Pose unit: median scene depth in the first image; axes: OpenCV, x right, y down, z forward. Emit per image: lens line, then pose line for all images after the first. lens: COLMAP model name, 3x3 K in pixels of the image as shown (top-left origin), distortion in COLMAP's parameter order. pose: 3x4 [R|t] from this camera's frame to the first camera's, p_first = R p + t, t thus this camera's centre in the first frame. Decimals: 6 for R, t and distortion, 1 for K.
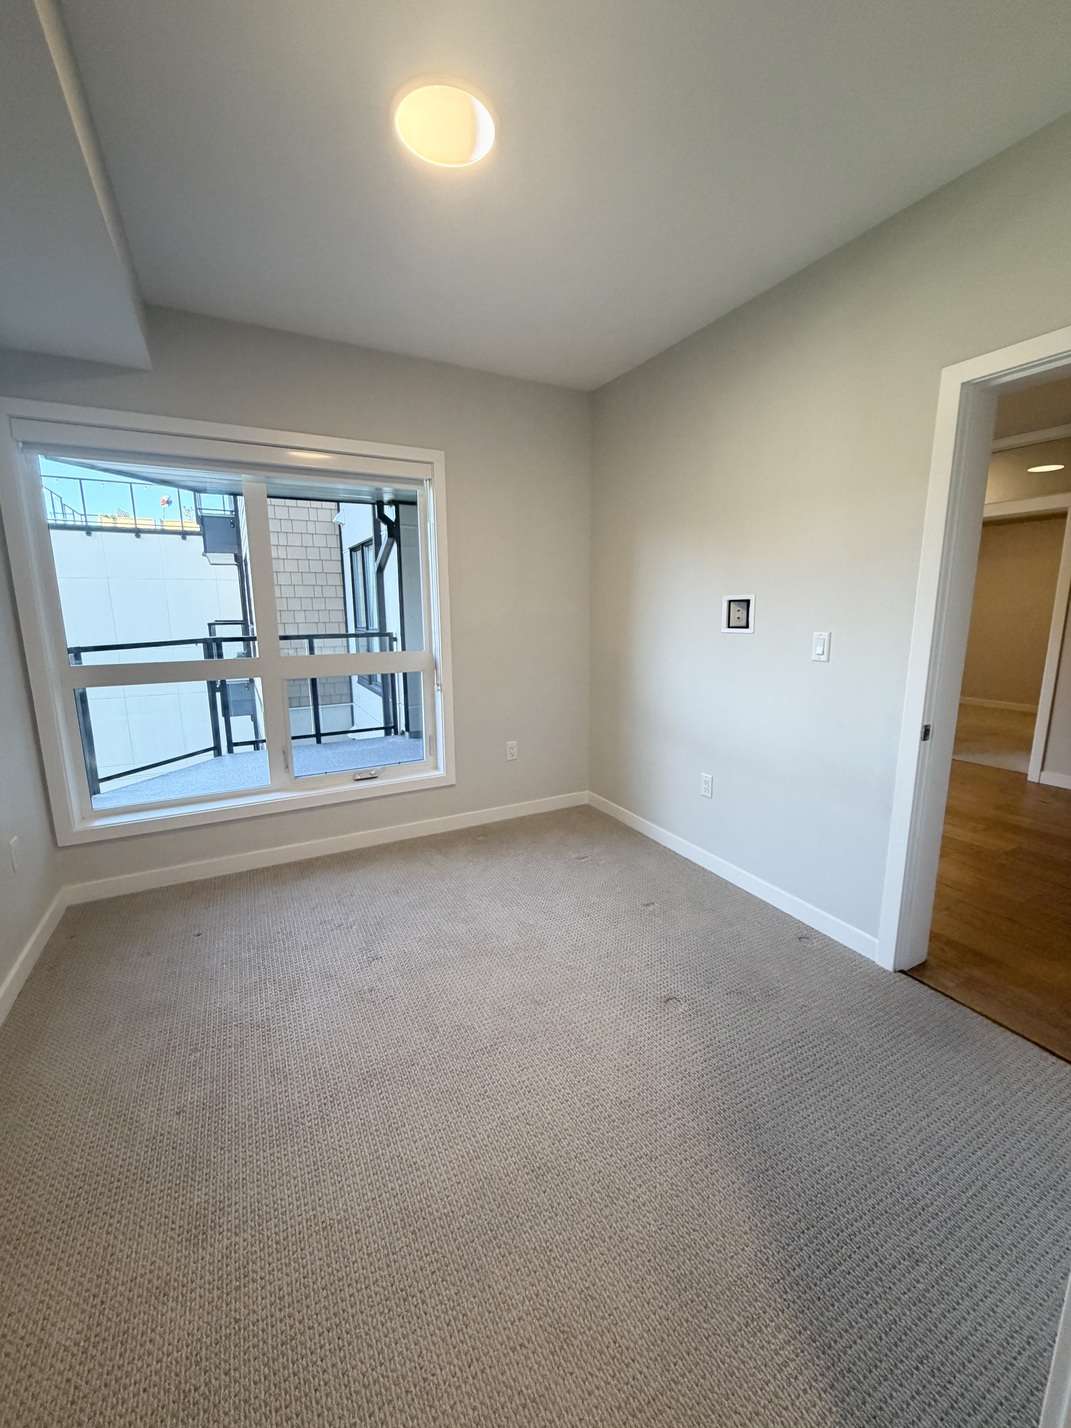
lens RADIAL K [[576.6, 0, 531.9], [0, 576.6, 712.5], [0, 0, 1]] dist [-0.002888, -0.001016]
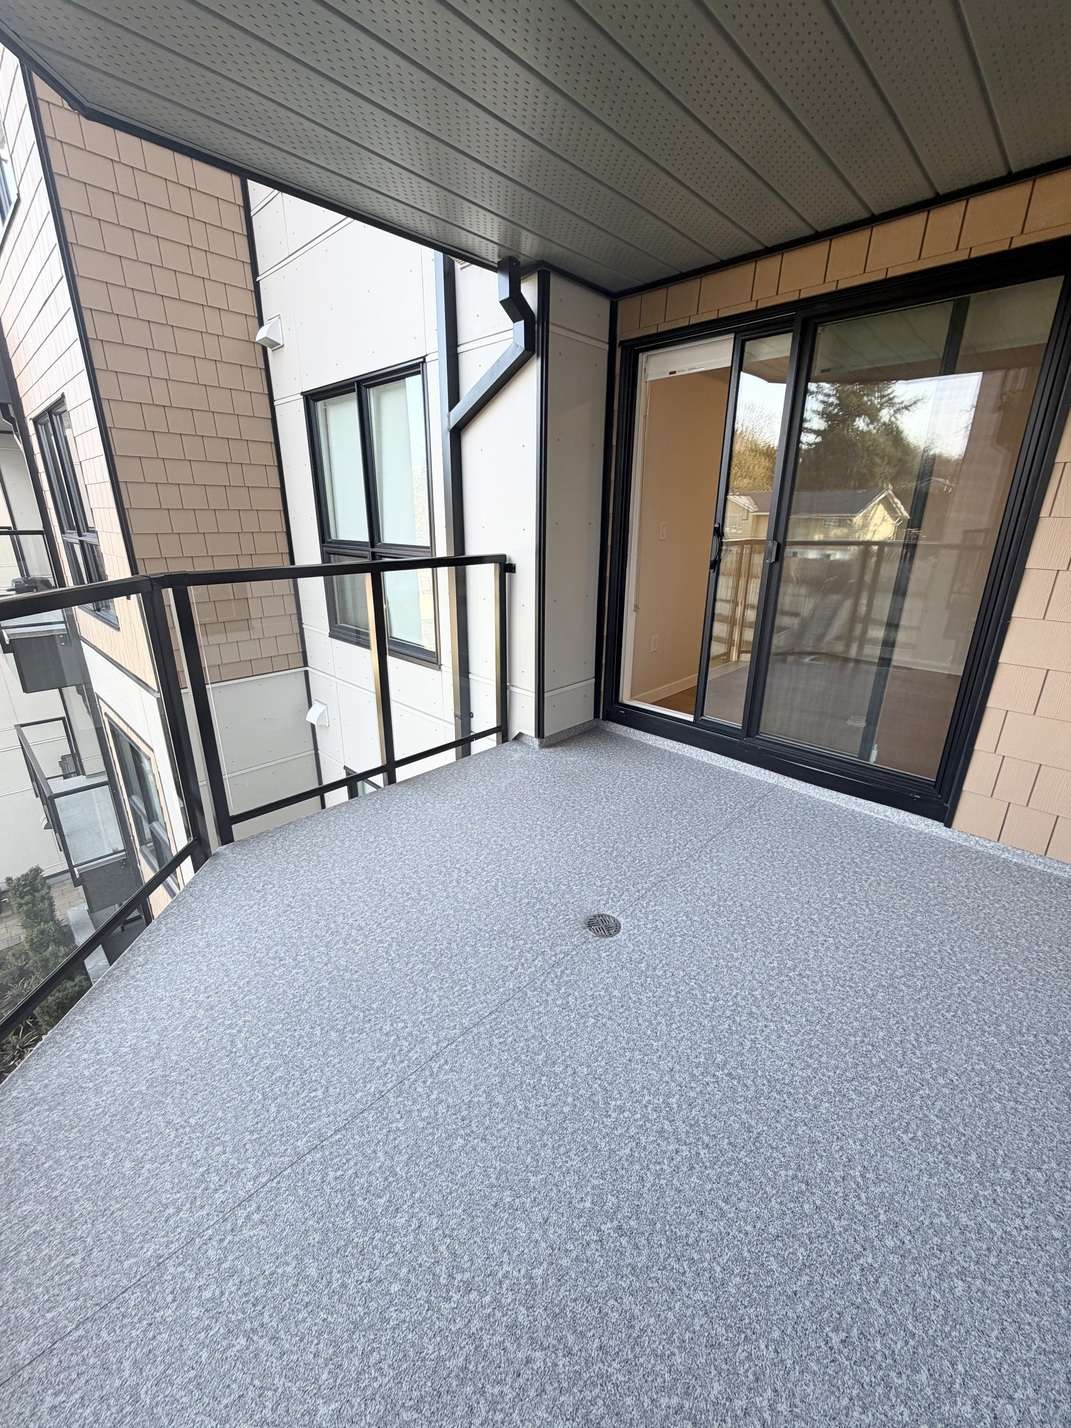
lens RADIAL K [[576.6, 0, 535.4], [0, 576.6, 716.7], [0, 0, 1]] dist [-0.002888, -0.001016]
pose [[0.949366, -0.086275, 0.302094, -0.397864], [0.038816, 0.986399, 0.159721, -0.078600], [-0.311765, -0.139908, 0.939802, 0.492193]]
